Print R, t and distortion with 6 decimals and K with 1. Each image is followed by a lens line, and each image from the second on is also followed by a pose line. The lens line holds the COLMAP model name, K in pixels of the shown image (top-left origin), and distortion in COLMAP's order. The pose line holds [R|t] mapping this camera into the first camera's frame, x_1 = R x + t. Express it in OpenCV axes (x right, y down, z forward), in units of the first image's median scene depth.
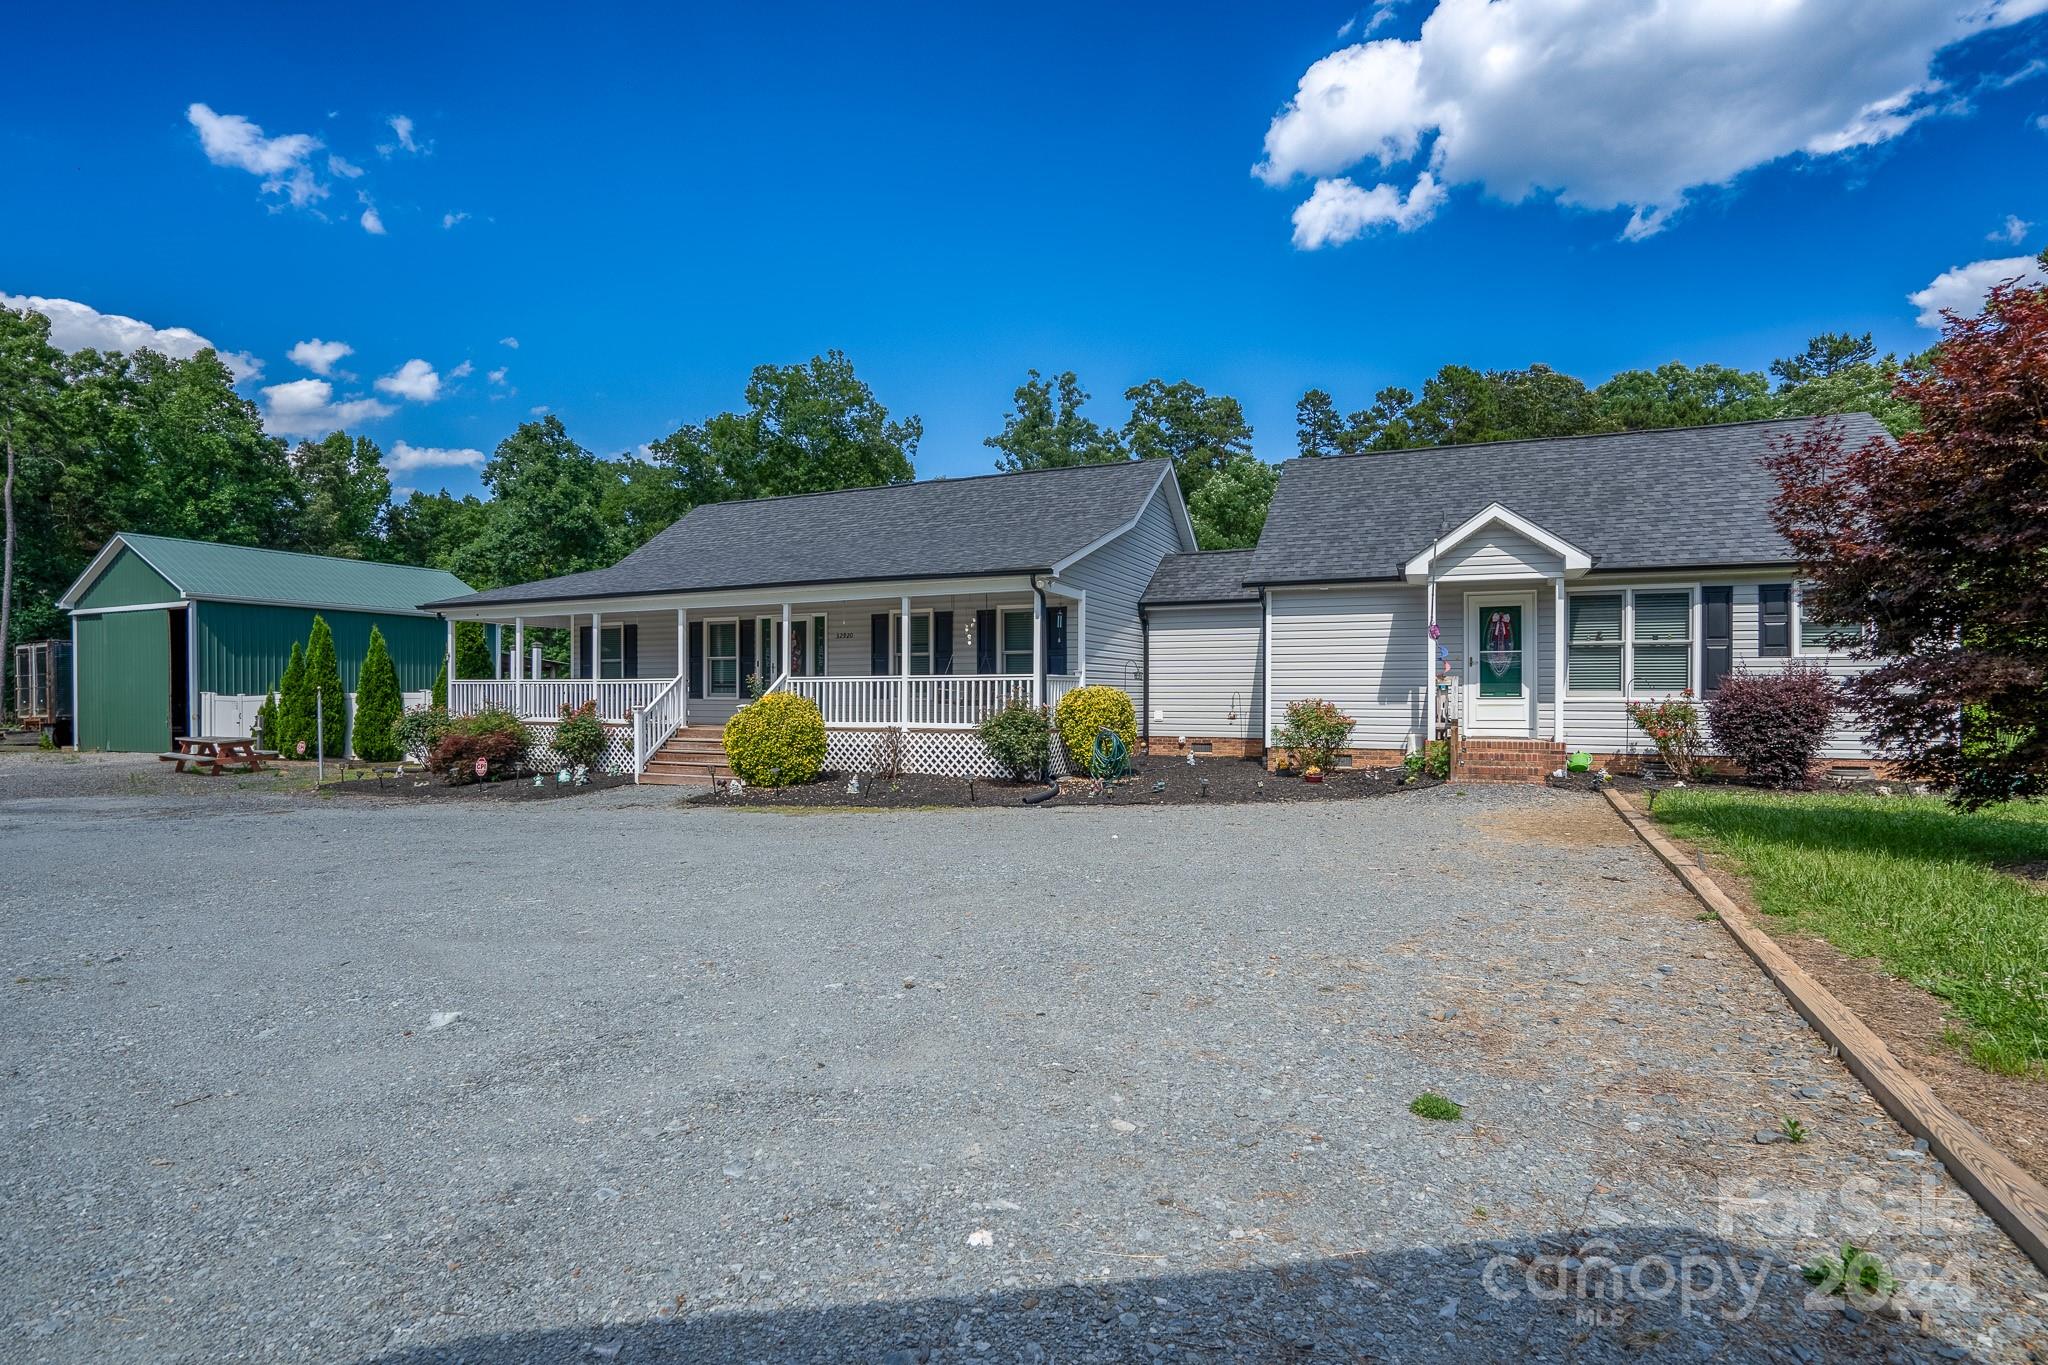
lens RADIAL K [[1104.1, 0, 1035.0], [0, 1104.1, 692.9], [0, 0, 1]] dist [0.003292, 0.001153]
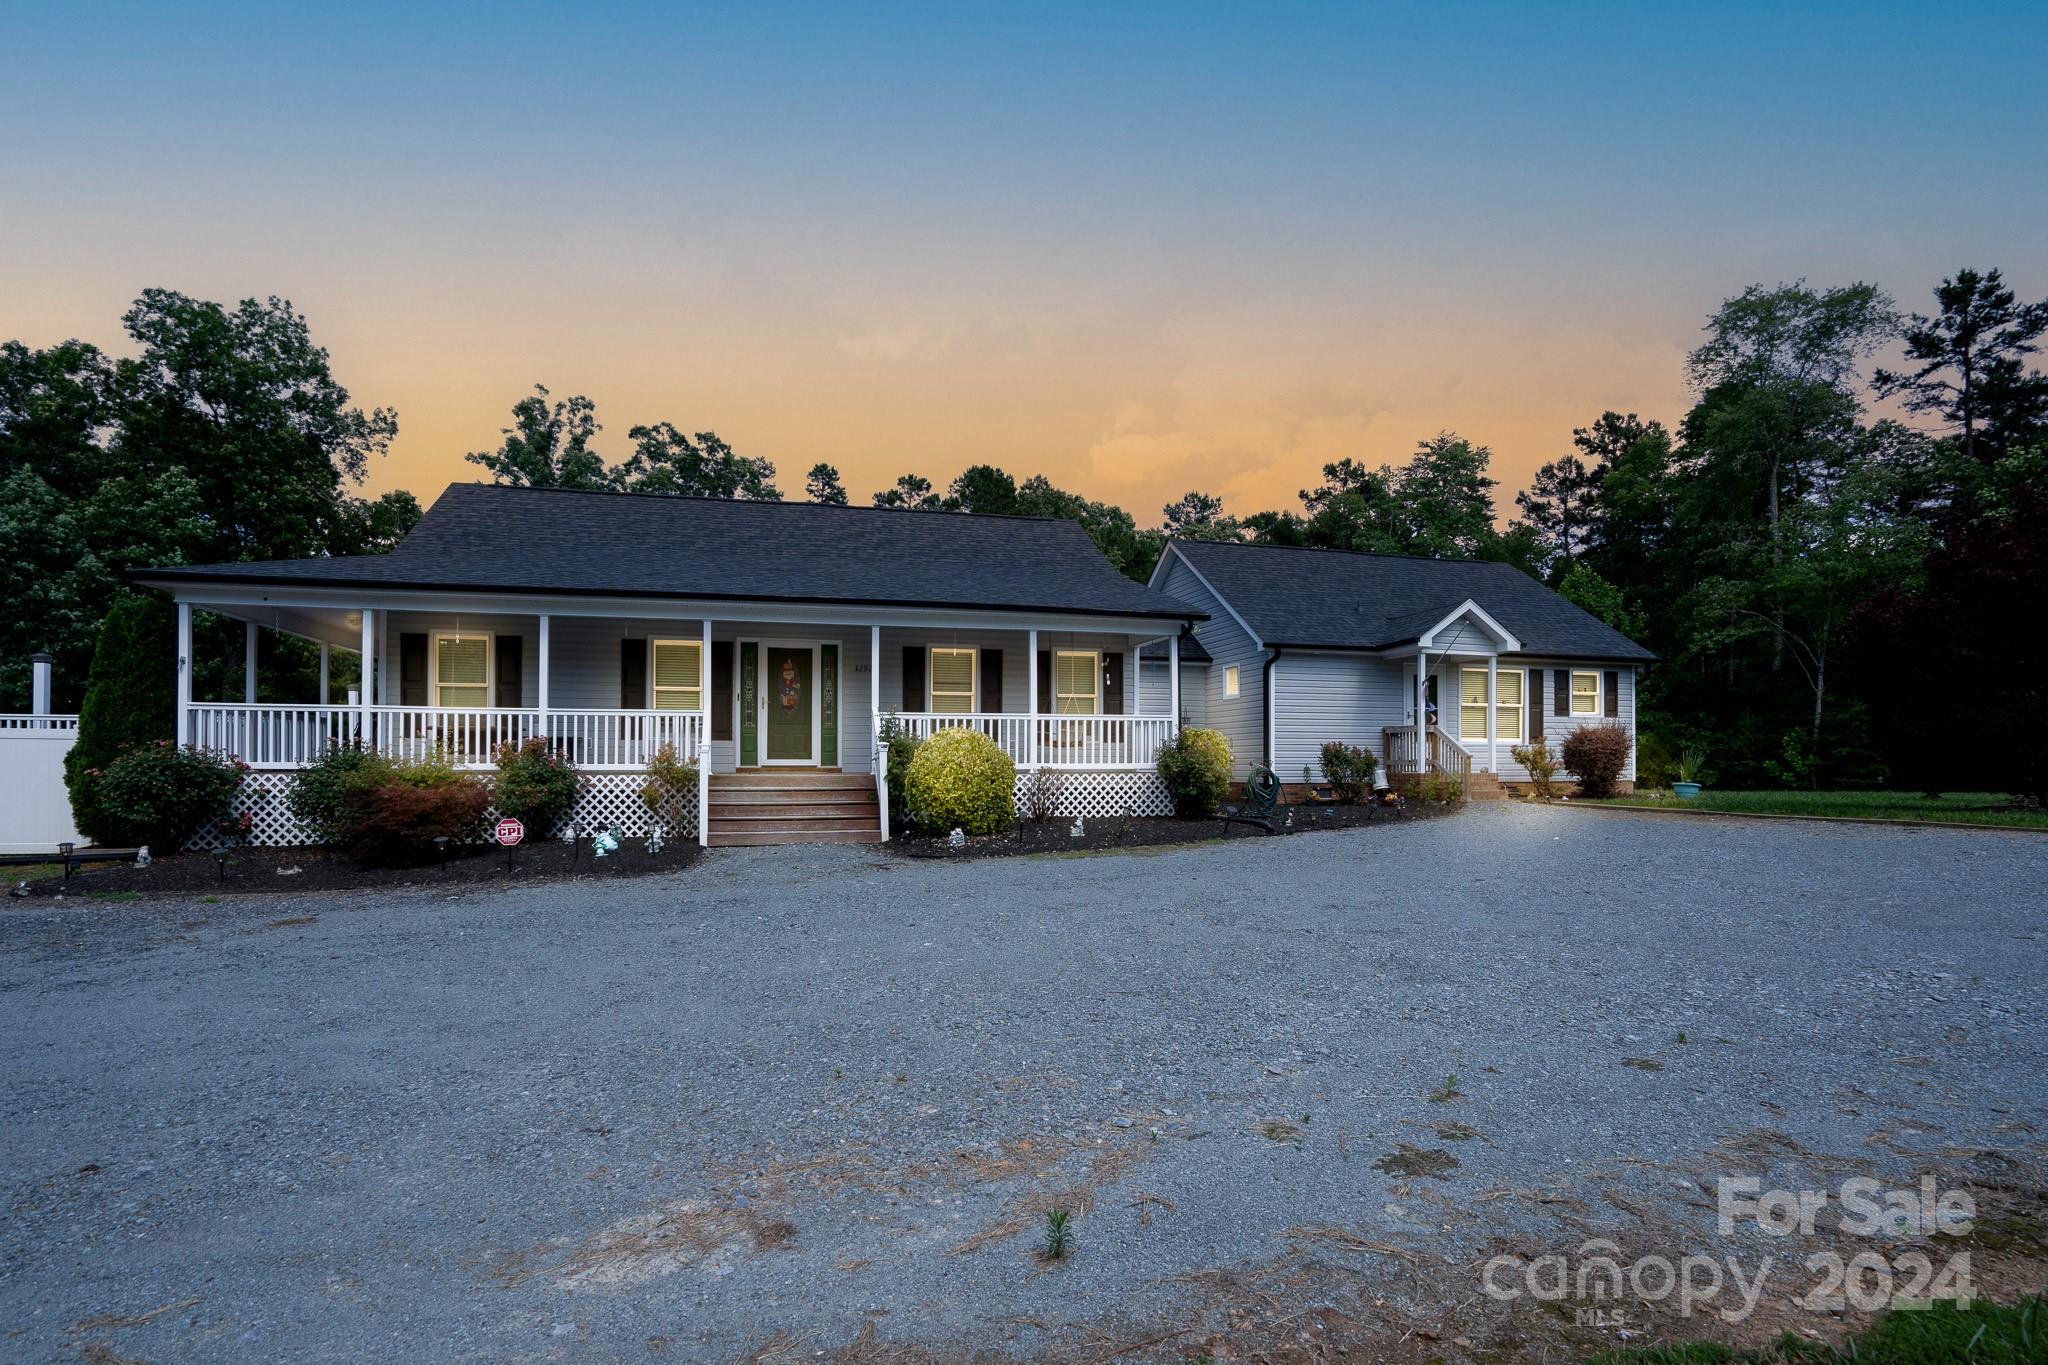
lens RADIAL K [[976.2, 0, 1040.0], [0, 976.2, 741.9], [0, 0, 1]] dist [-0.046322, 0.007305]
pose [[0.785000, 0.005830, 0.619468, -0.703297], [-0.011767, 0.999916, 0.005502, 0.004715], [-0.619384, -0.011608, 0.785003, 0.354276]]
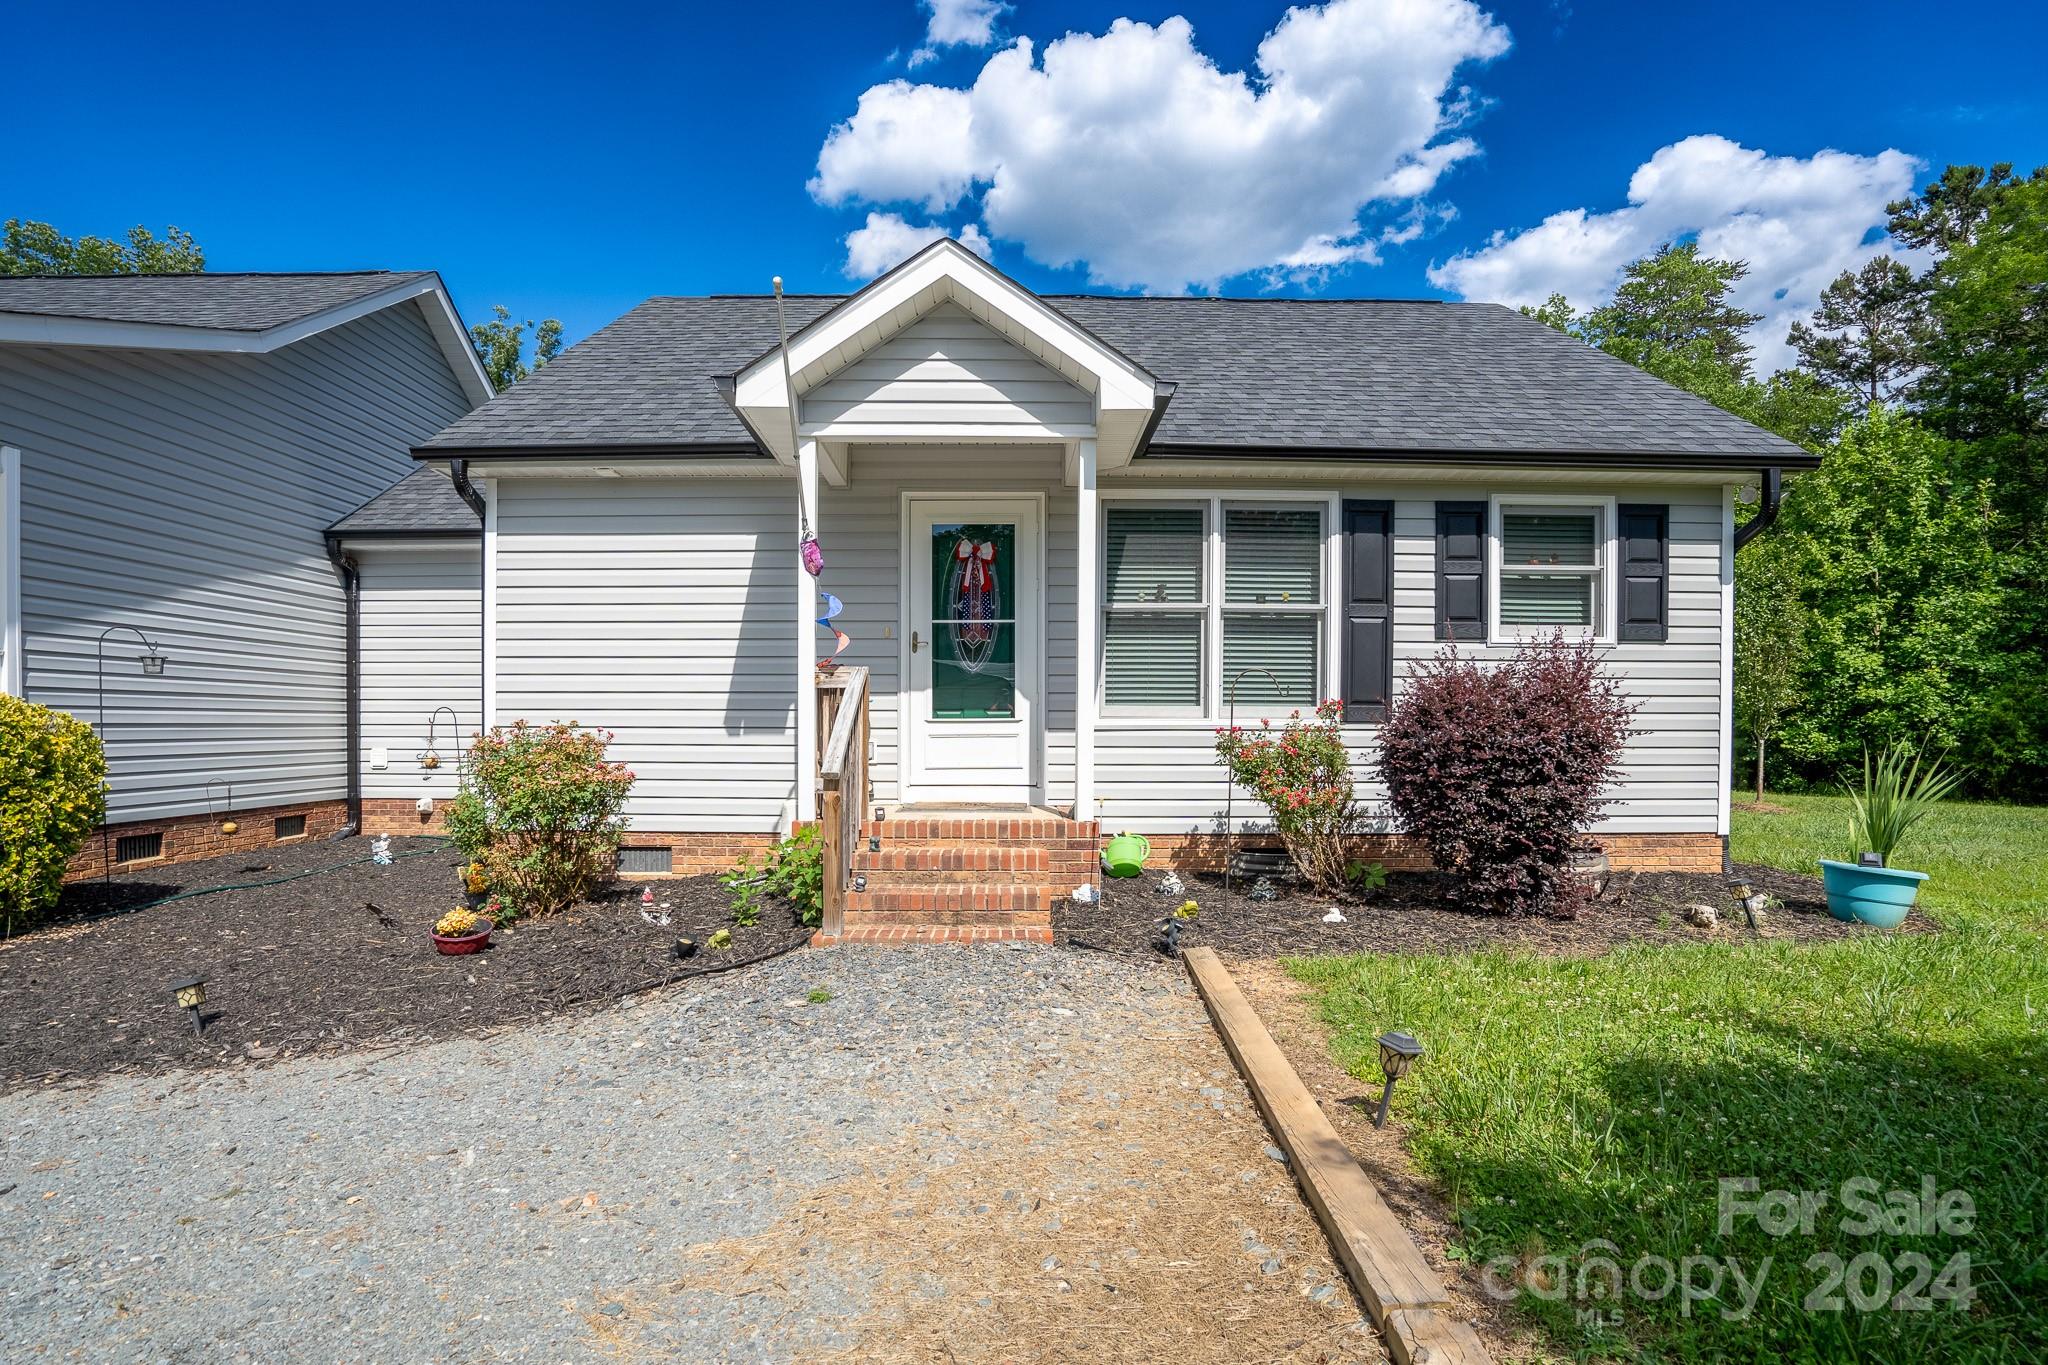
lens RADIAL K [[1027.9, 0, 1056.6], [0, 1027.9, 735.0], [0, 0, 1]] dist [-0.039350, 0.001348]
pose [[0.917594, -0.000027, 0.397519, 0.280820], [-0.002895, 0.999973, 0.006751, 0.007875], [-0.397508, -0.007346, 0.917569, 0.586959]]
